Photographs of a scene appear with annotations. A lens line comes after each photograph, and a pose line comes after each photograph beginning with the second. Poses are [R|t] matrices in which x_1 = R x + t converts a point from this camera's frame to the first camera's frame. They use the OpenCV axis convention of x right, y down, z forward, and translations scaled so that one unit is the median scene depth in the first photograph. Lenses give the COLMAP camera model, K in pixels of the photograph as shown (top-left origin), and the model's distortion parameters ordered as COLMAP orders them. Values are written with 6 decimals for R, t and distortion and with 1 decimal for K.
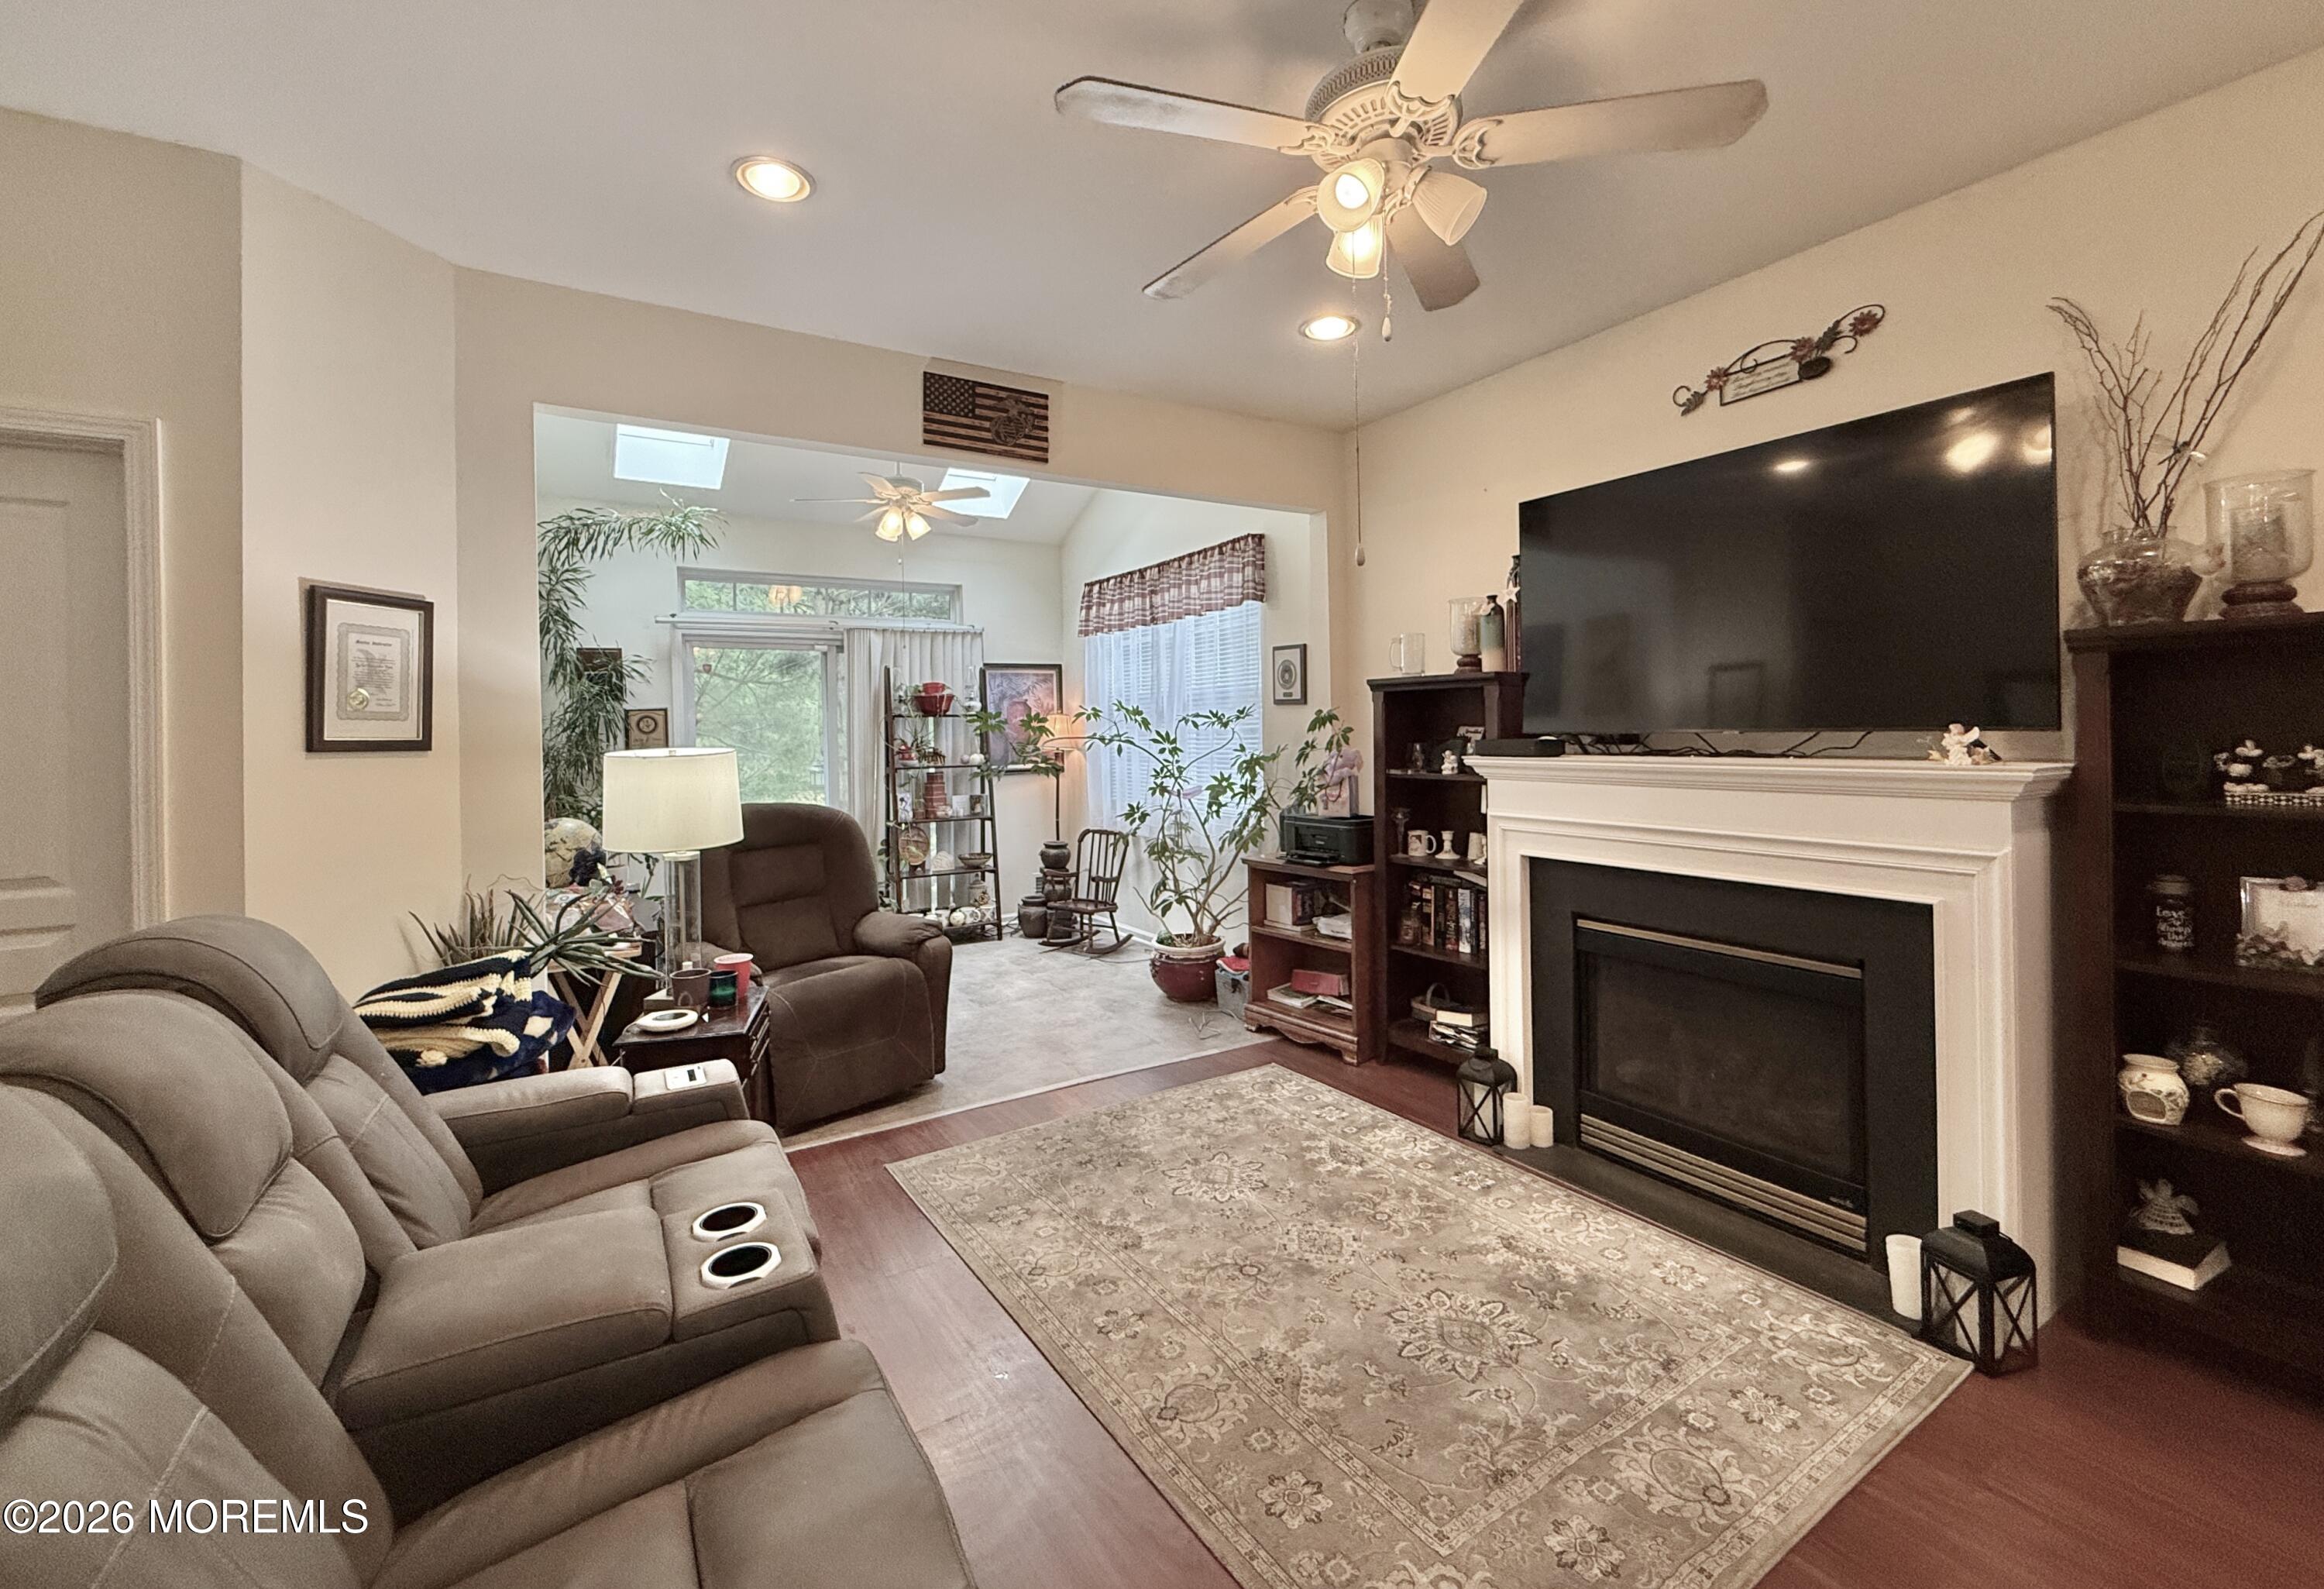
lens RADIAL K [[949.6, 0, 1164.2], [0, 949.6, 728.8], [0, 0, 1]] dist [0.000421, 0.000022]
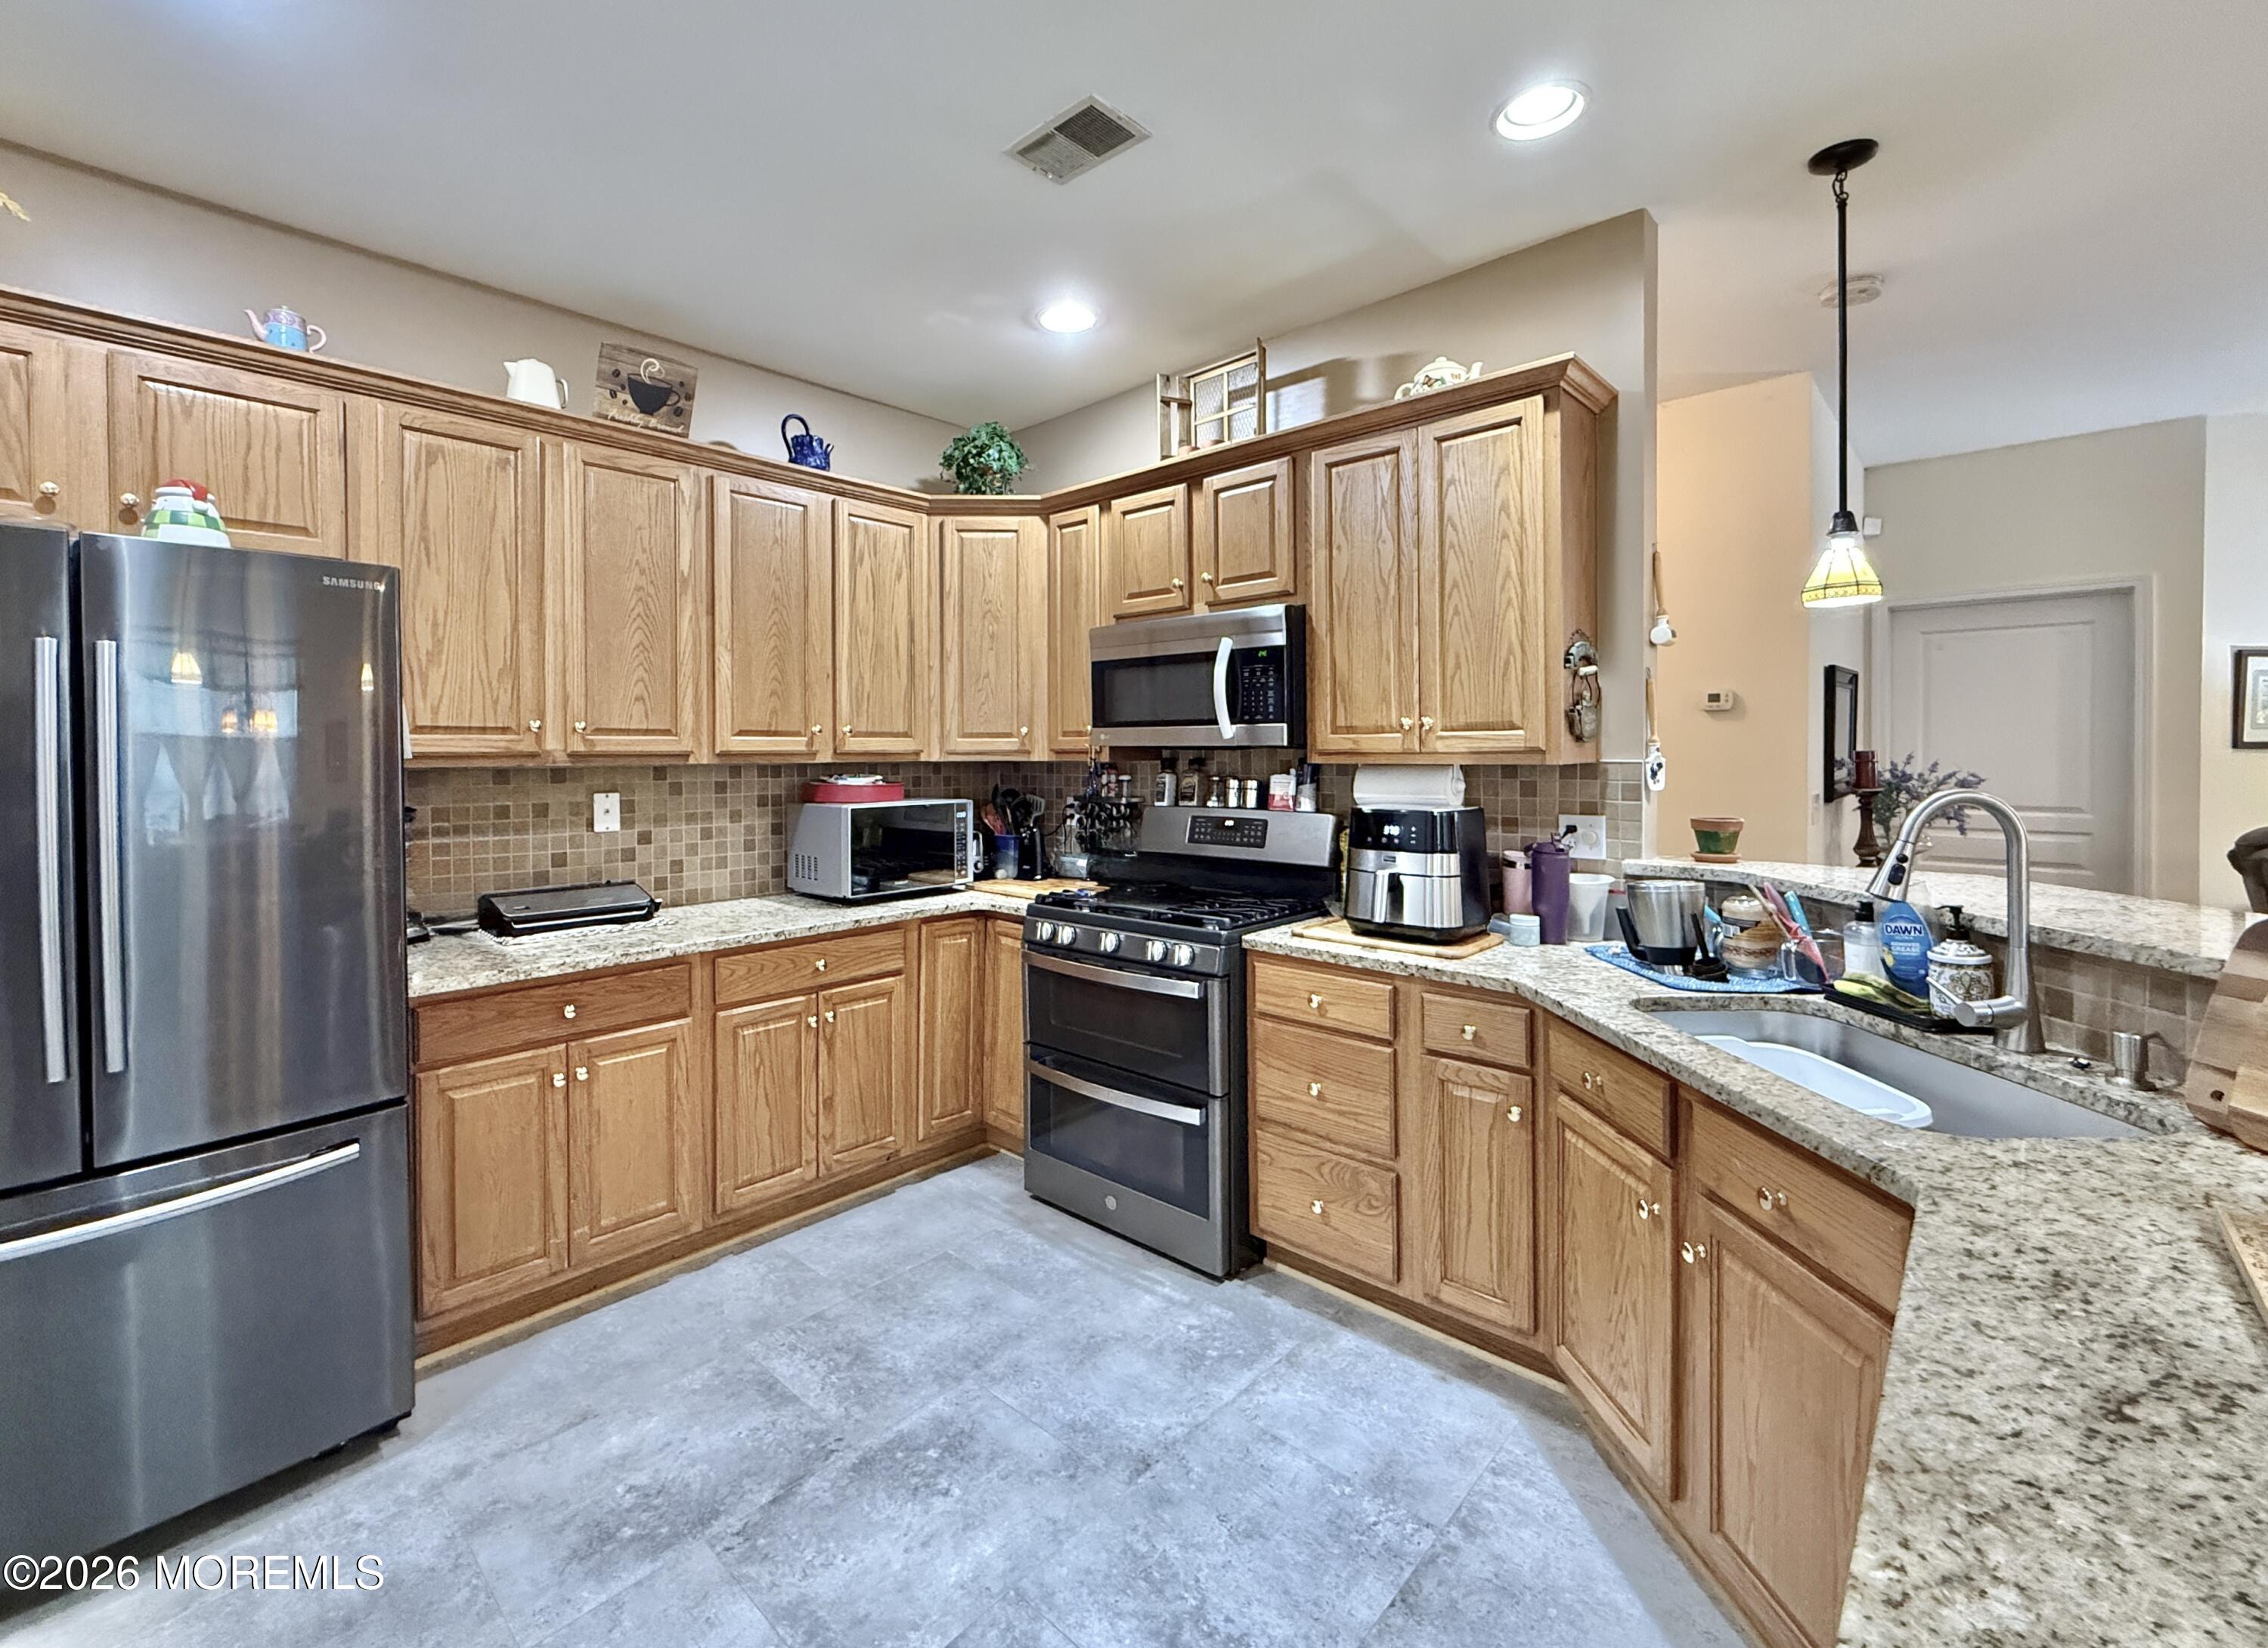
lens RADIAL K [[971.7, 0, 1082.9], [0, 971.7, 761.6], [0, 0, 1]] dist [0.000406, 0.000104]
pose [[0.246187, 0.031301, -0.968717, 0.174038], [0.001988, 0.999460, 0.032799, -0.008101], [0.969220, -0.010001, 0.245992, -0.884760]]
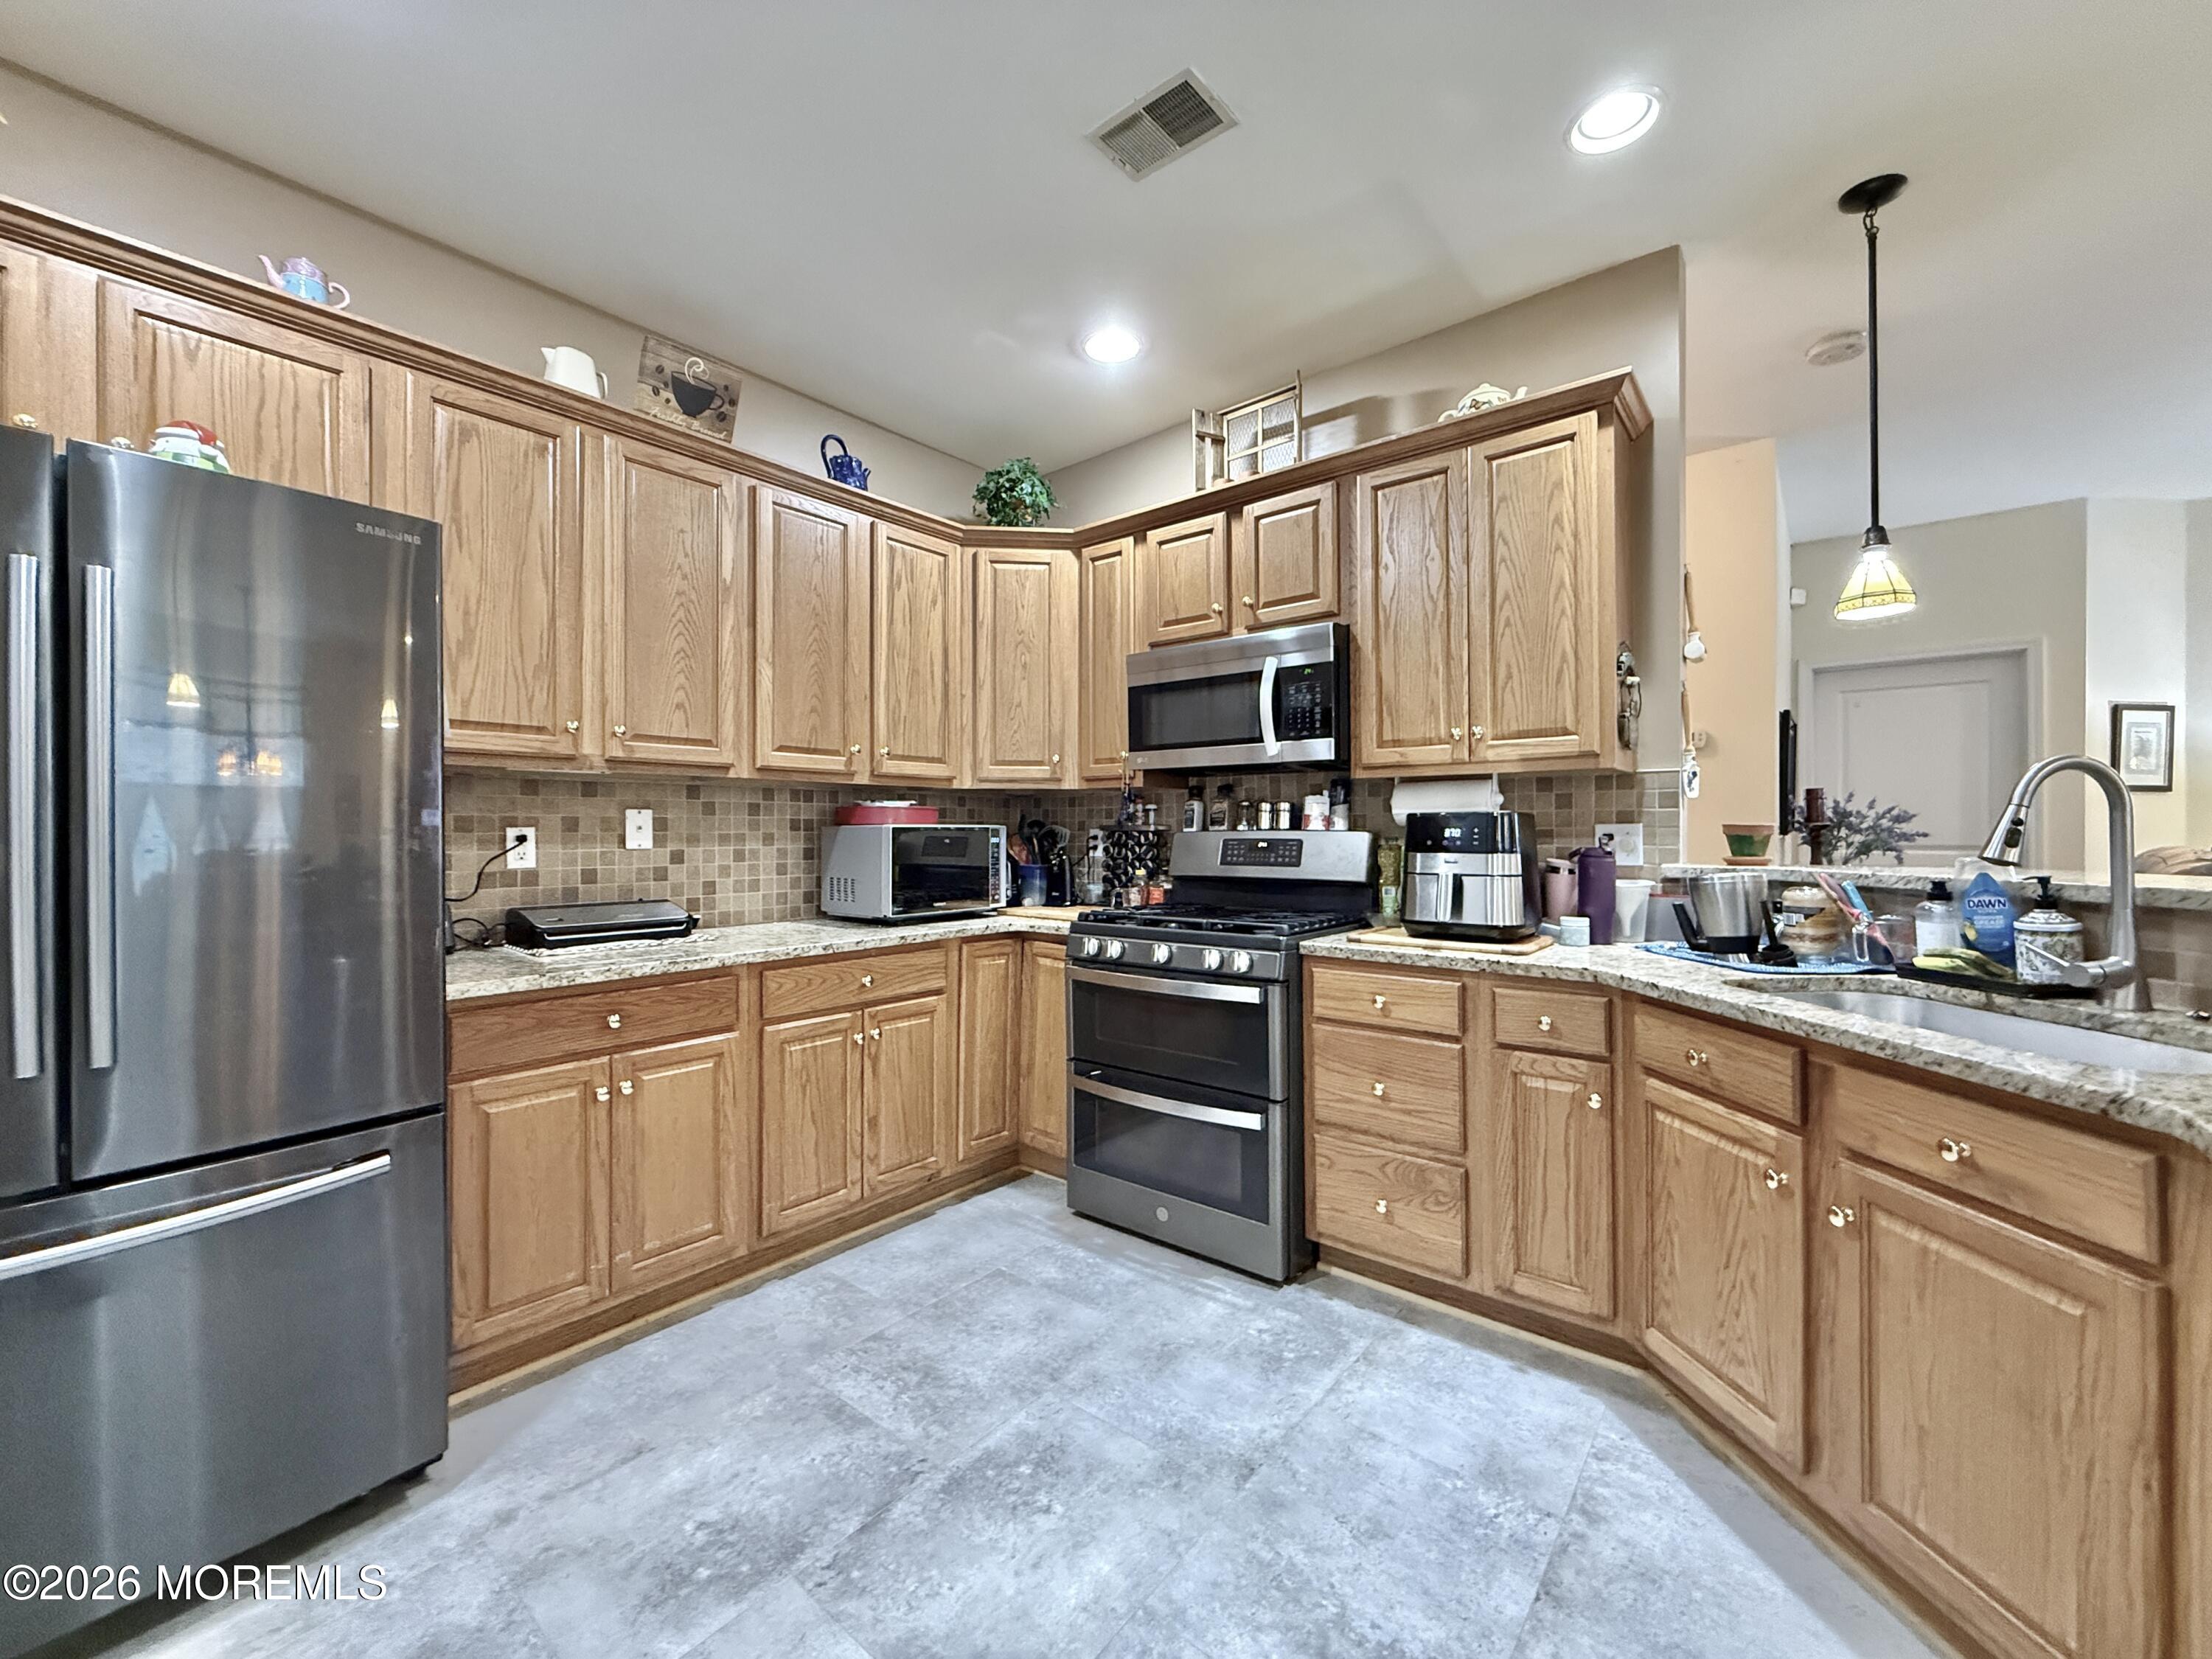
lens RADIAL K [[887.0, 0, 1106.0], [0, 887.0, 829.5], [0, 0, 1]] dist [0.000098, 0.000195]
pose [[0.321086, 0.019150, -0.946856, 0.095585], [-0.002040, 0.999807, 0.019529, 0.044849], [0.947048, -0.004339, 0.321064, -0.942339]]
